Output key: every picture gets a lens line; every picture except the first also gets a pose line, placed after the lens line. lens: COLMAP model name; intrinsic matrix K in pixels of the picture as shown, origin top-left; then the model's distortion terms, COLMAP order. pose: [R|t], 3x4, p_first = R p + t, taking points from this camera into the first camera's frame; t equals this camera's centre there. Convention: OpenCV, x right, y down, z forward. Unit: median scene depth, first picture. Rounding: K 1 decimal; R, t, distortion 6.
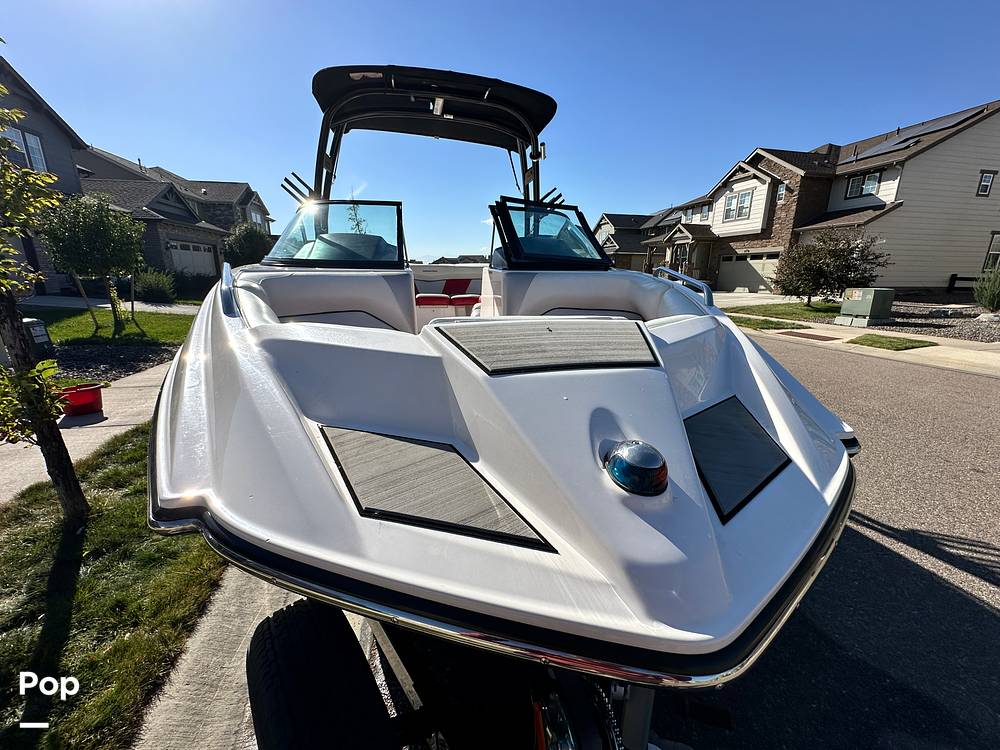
lens RADIAL K [[400.0, 0, 506.4], [0, 400.0, 374.7], [0, 0, 1]] dist [-0.005158, 0.000876]
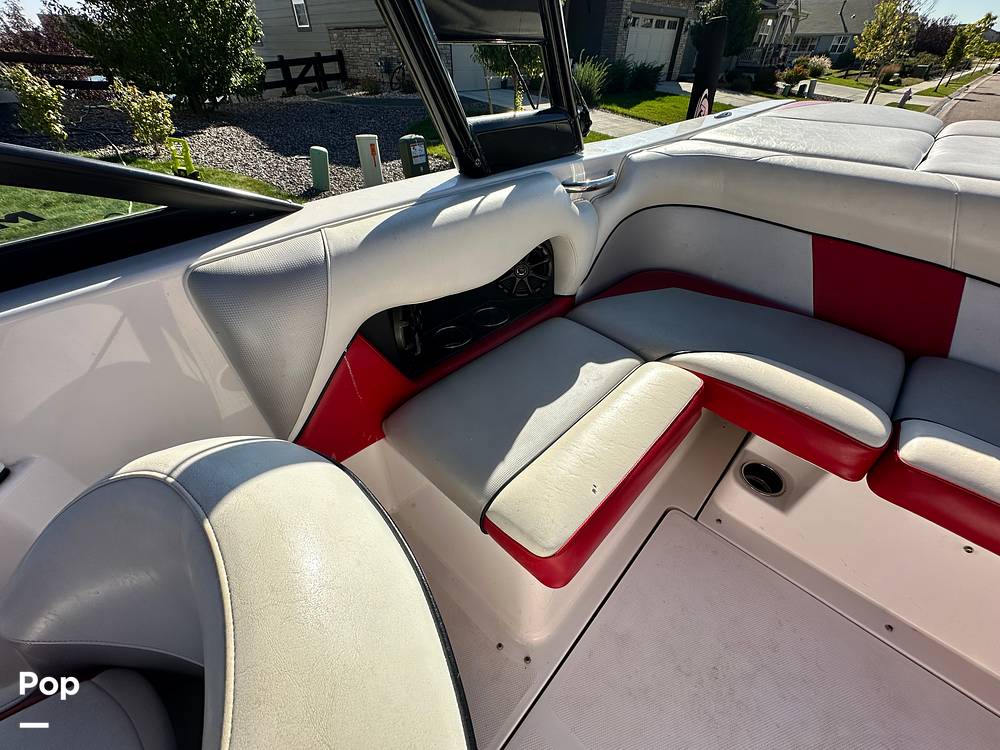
lens RADIAL K [[400.0, 0, 499.9], [0, 400.0, 376.3], [0, 0, 1]] dist [-0.005158, 0.000876]
pose [[0.553862, 0.528560, -0.643320, -0.049107], [-0.211061, 0.836549, 0.505608, -0.054937], [0.805413, -0.144258, 0.574891, 0.157494]]
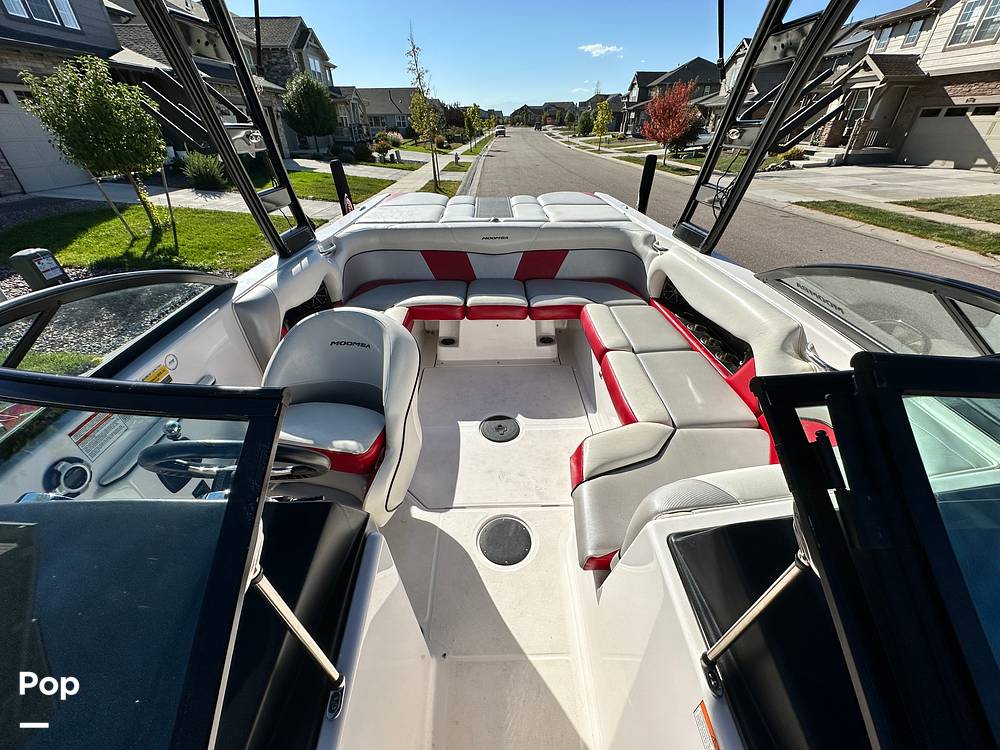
lens RADIAL K [[400.0, 0, 500.3], [0, 400.0, 374.4], [0, 0, 1]] dist [-0.005158, 0.000876]
pose [[0.980401, 0.095506, -0.172314, -0.020357], [-0.038338, 0.950407, 0.308637, -0.055664], [0.193245, -0.295982, 0.935442, 0.099022]]
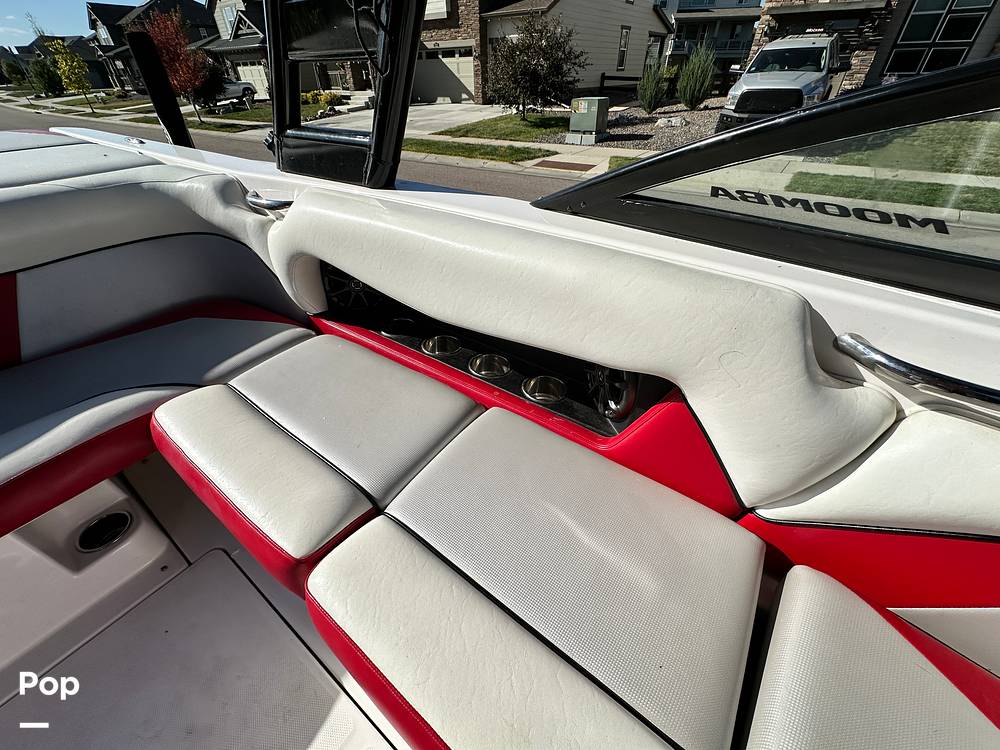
lens RADIAL K [[400.0, 0, 500.1], [0, 400.0, 377.7], [0, 0, 1]] dist [-0.005158, 0.000876]
pose [[0.753829, -0.414254, 0.510035, -0.011738], [0.181704, 0.877381, 0.444057, -0.054505], [-0.631447, -0.242068, 0.736666, 0.161405]]
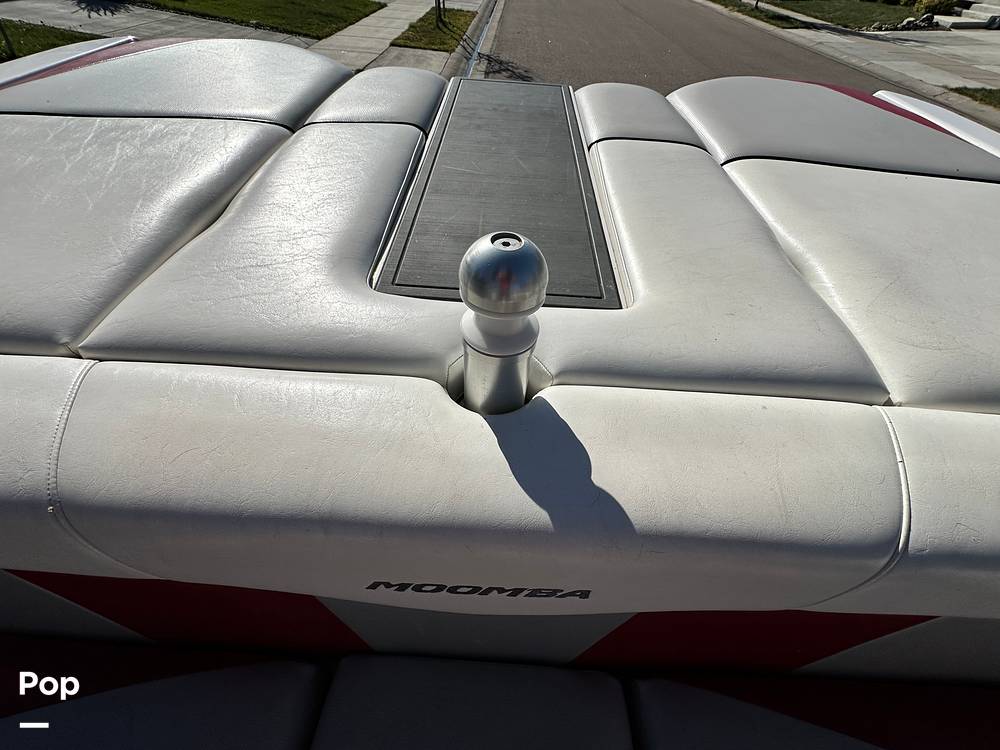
lens RADIAL K [[400.0, 0, 497.9], [0, 400.0, 375.5], [0, 0, 1]] dist [-0.005158, 0.000876]
pose [[0.964789, 0.221215, -0.142289, -0.044827], [-0.105005, 0.819931, 0.562750, -0.071207], [0.241156, -0.527994, 0.814289, 0.213125]]
